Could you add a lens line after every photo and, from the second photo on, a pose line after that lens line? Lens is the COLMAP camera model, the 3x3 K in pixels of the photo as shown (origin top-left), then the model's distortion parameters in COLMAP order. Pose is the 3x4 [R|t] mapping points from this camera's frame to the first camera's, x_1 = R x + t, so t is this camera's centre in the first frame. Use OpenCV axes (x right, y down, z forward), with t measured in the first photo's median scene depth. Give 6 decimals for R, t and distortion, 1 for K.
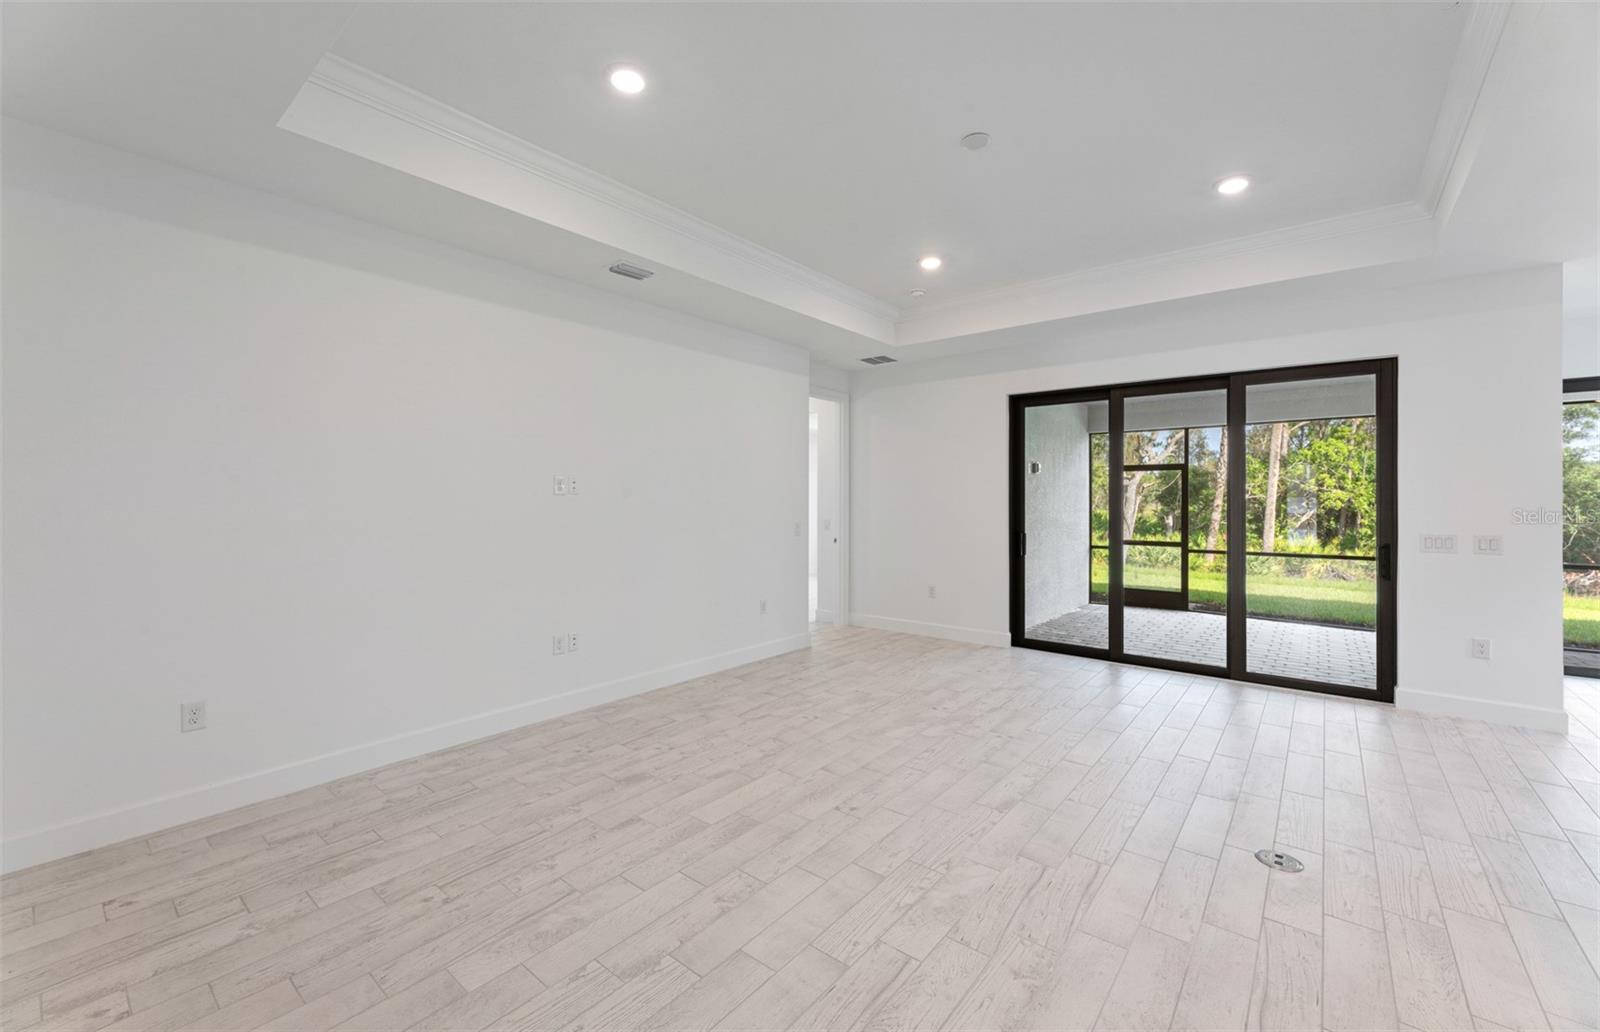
lens RADIAL K [[644.5, 0, 798.9], [0, 644.5, 494.8], [0, 0, 1]] dist [0.001953, -0.000043]
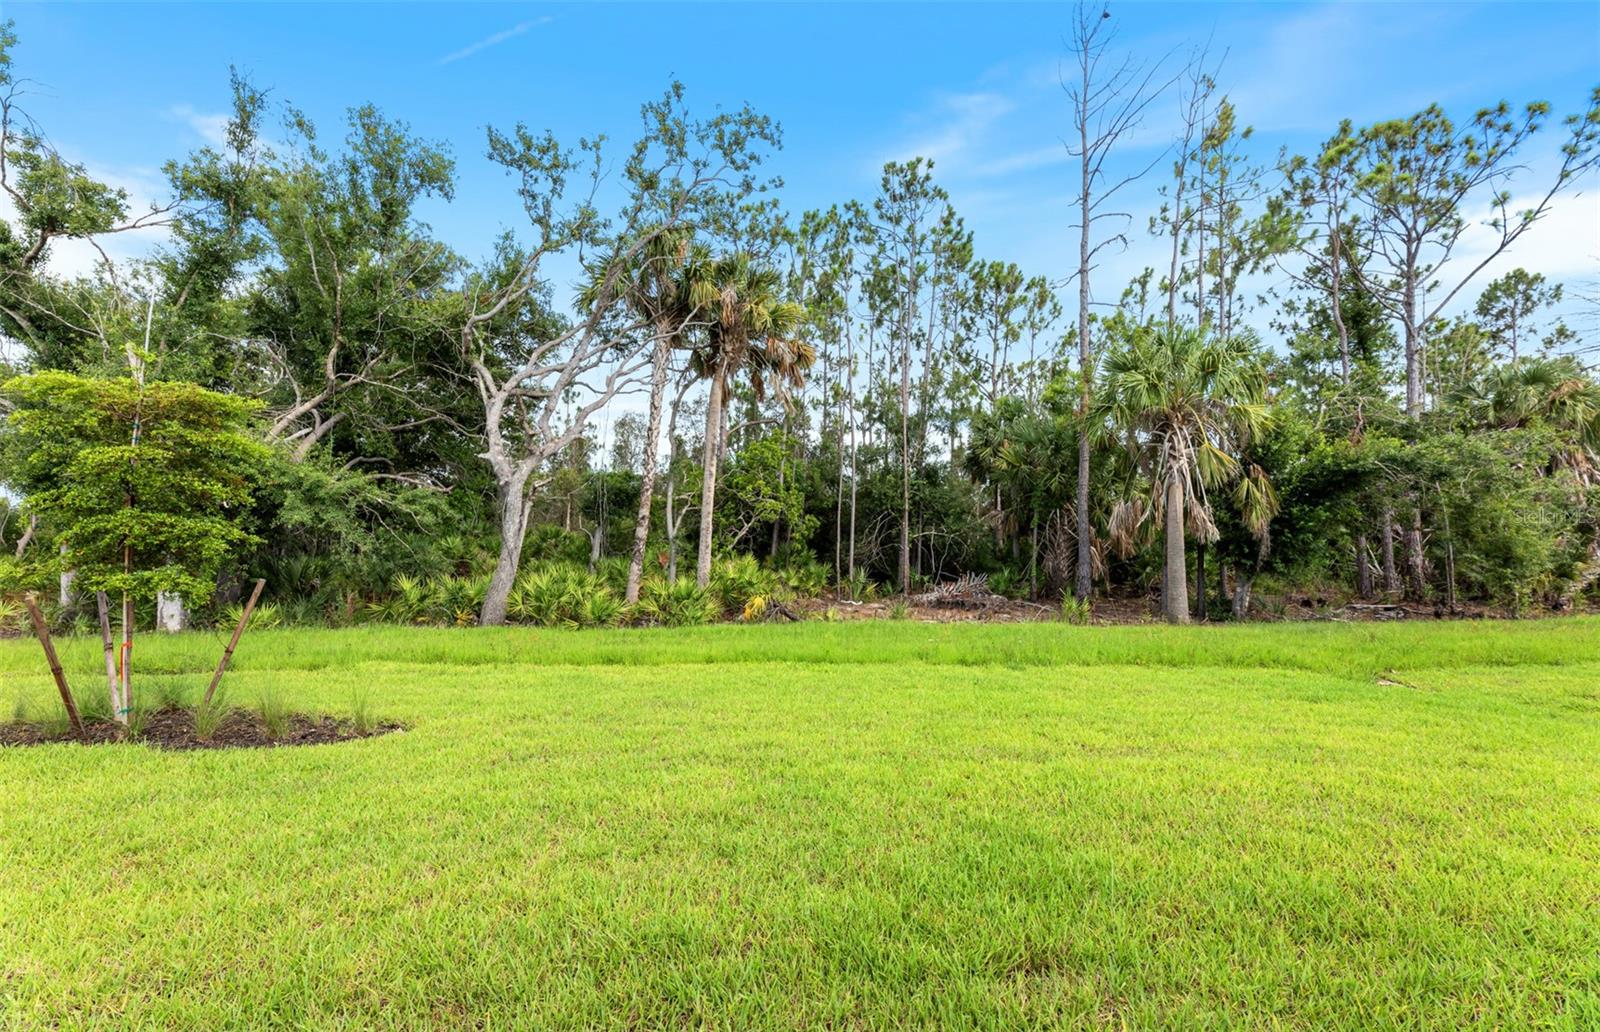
lens RADIAL K [[637.5, 0, 798.1], [0, 637.5, 510.9], [0, 0, 1]] dist [0.003854, 0.000488]
pose [[0.725017, 0.005505, 0.688709, 1.578472], [-0.002447, 0.999982, -0.005416, 0.069852], [-0.688727, 0.002242, 0.725017, 2.074798]]
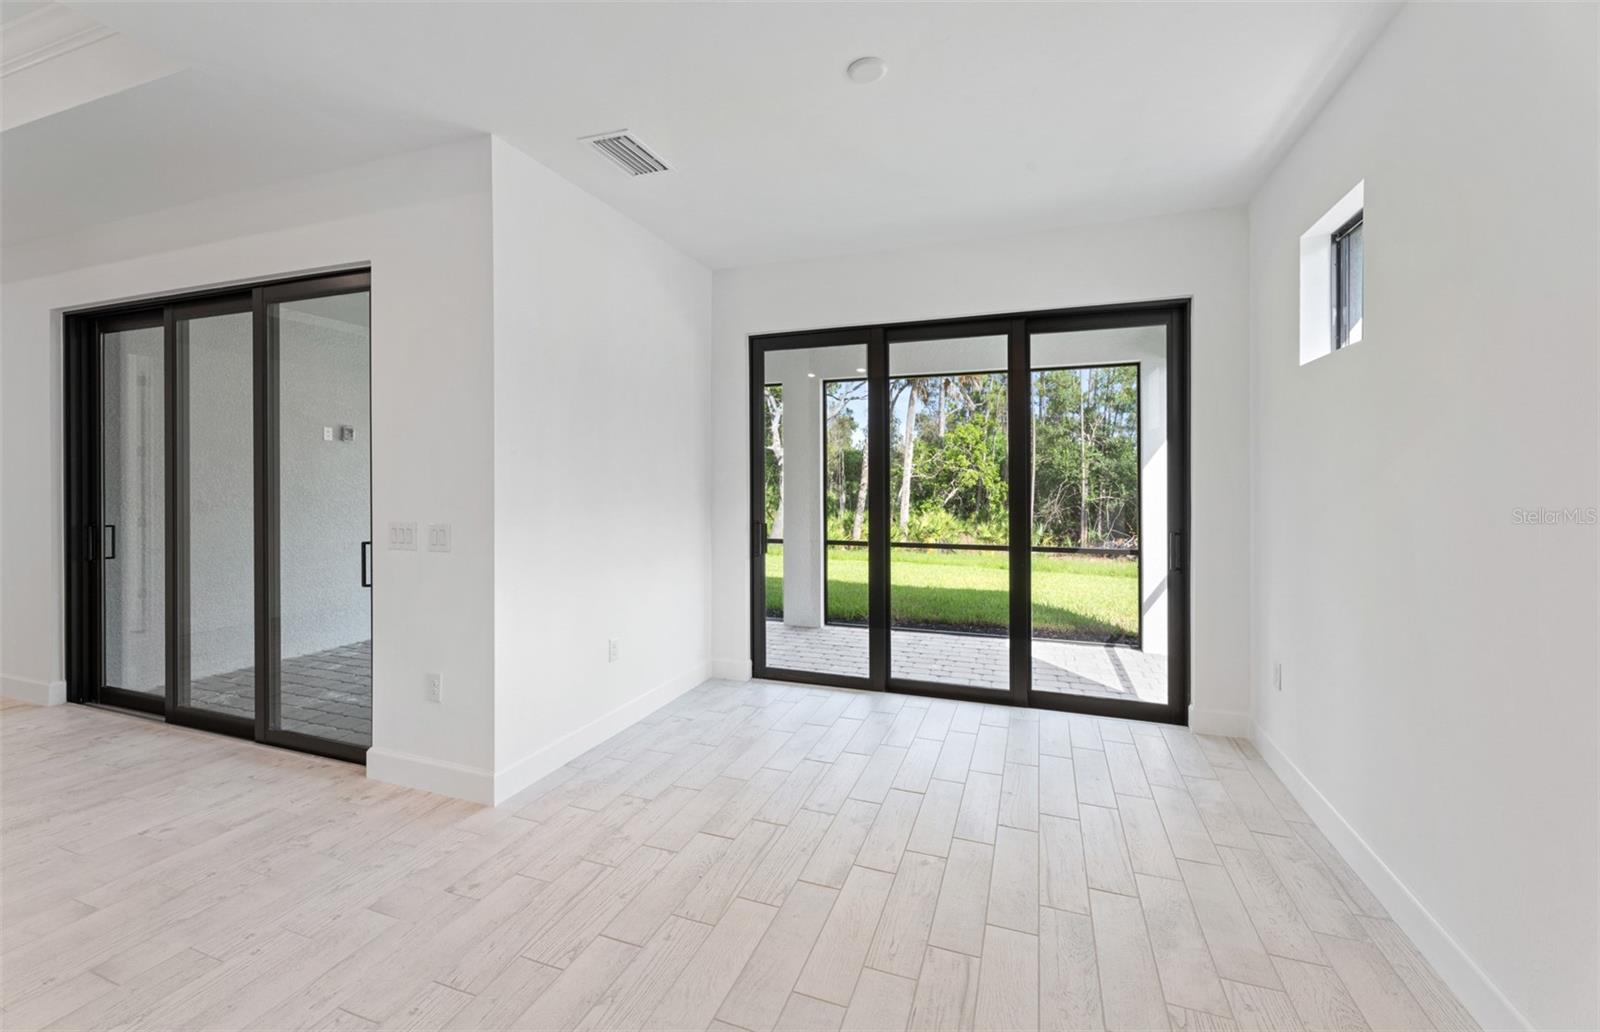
lens RADIAL K [[650.5, 0, 799.8], [0, 650.5, 472.6], [0, 0, 1]] dist [-0.000064, 0.000059]
pose [[0.945140, 0.003002, 0.326651, 1.077697], [-0.002117, 0.999993, -0.003065, 0.007924], [-0.326658, 0.002205, 0.945140, 0.192217]]
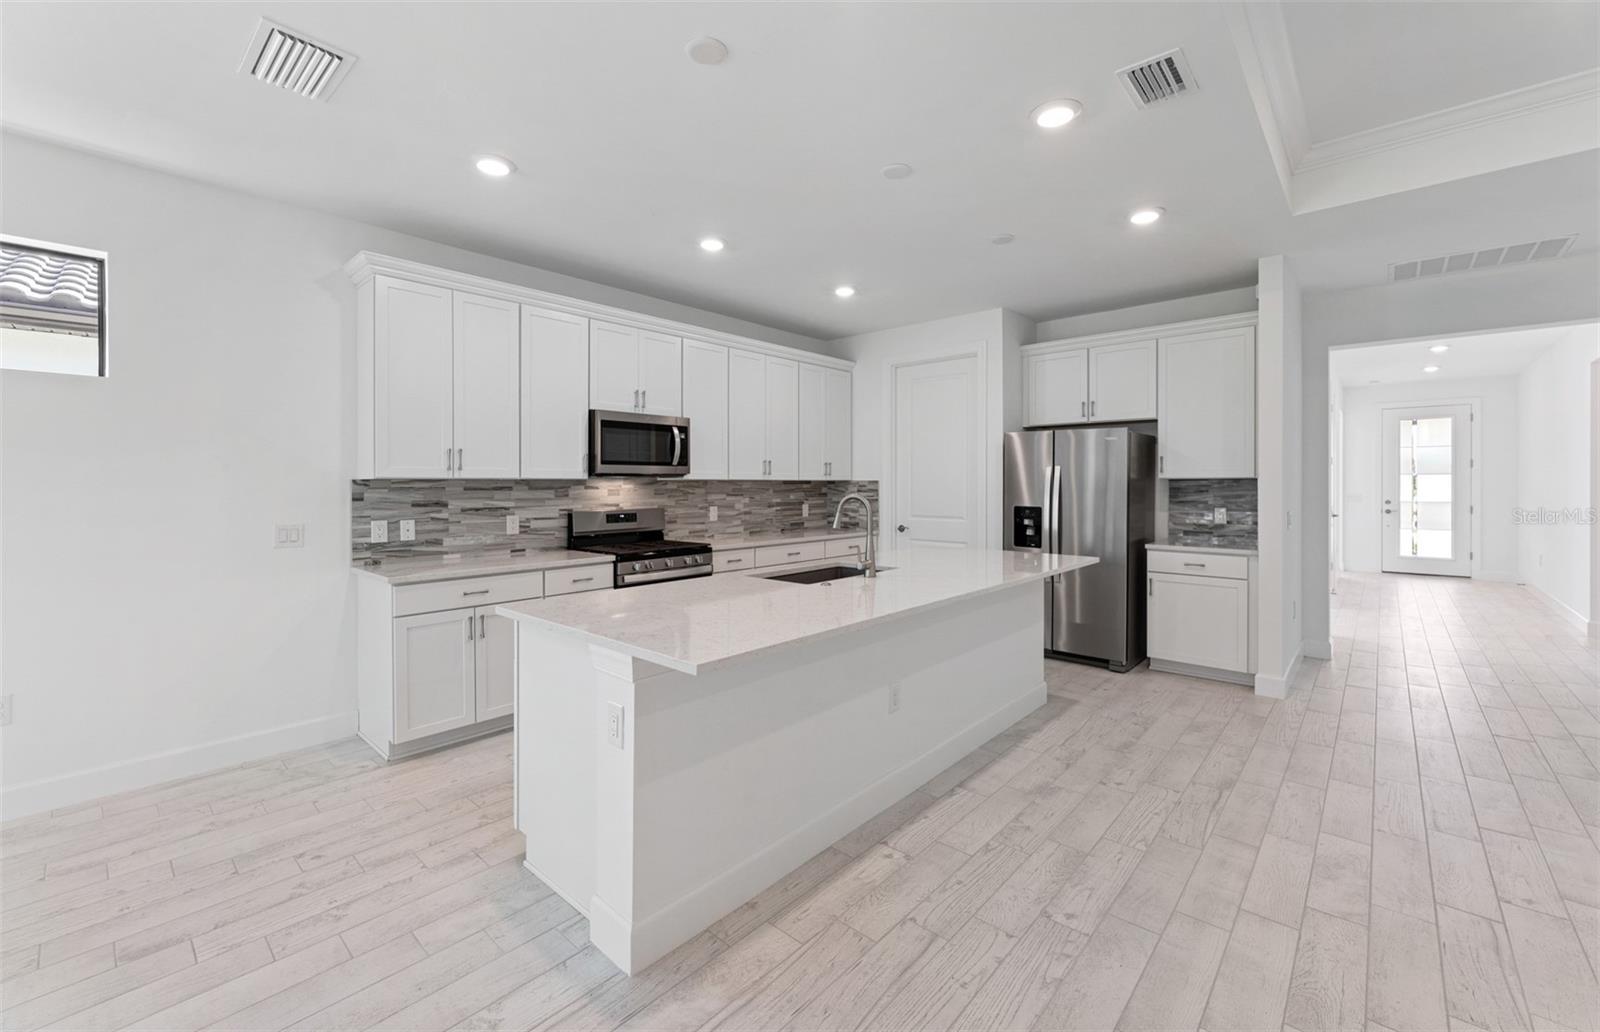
lens RADIAL K [[648.4, 0, 795.9], [0, 648.4, 486.3], [0, 0, 1]] dist [0.001806, -0.000093]
pose [[-0.998718, 0.001028, 0.050604, 0.713798], [0.000847, 0.999993, -0.003608, 0.011351], [-0.050607, -0.003560, -0.998712, 0.836332]]
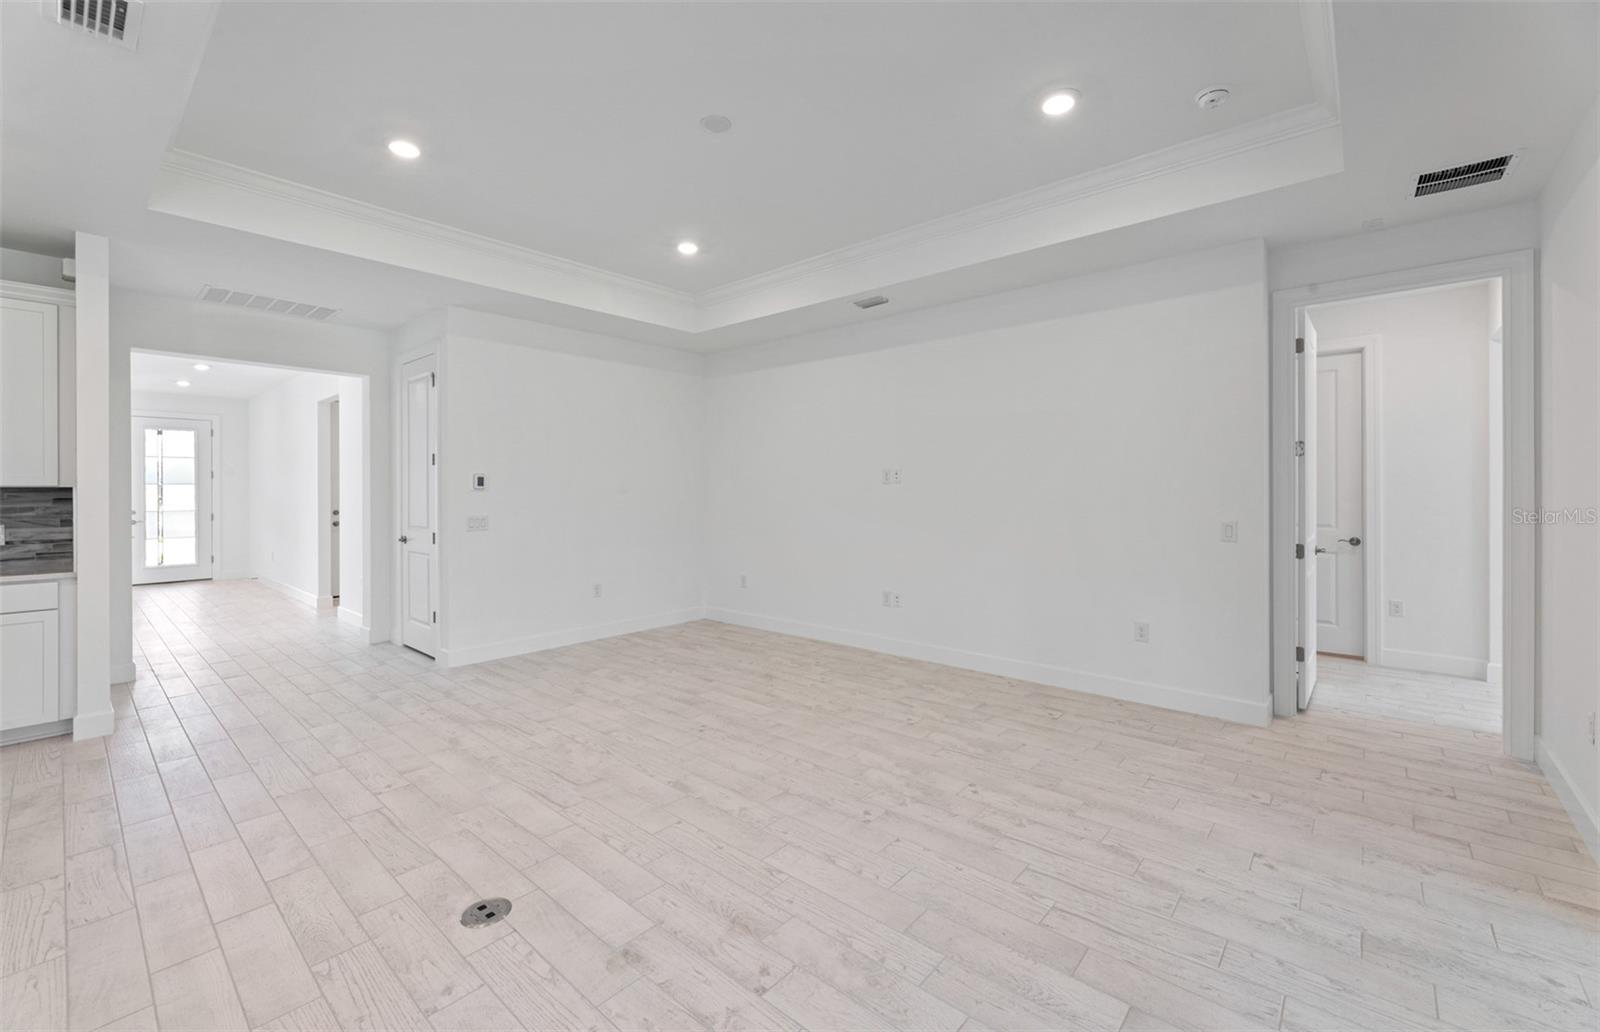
lens RADIAL K [[652.1, 0, 796.4], [0, 652.1, 490.1], [0, 0, 1]] dist [-0.000476, -0.000406]
pose [[-0.038447, -0.000781, -0.999260, 0.860862], [0.011127, 0.999937, -0.001209, 0.011360], [0.999199, -0.011165, -0.038436, 0.786989]]
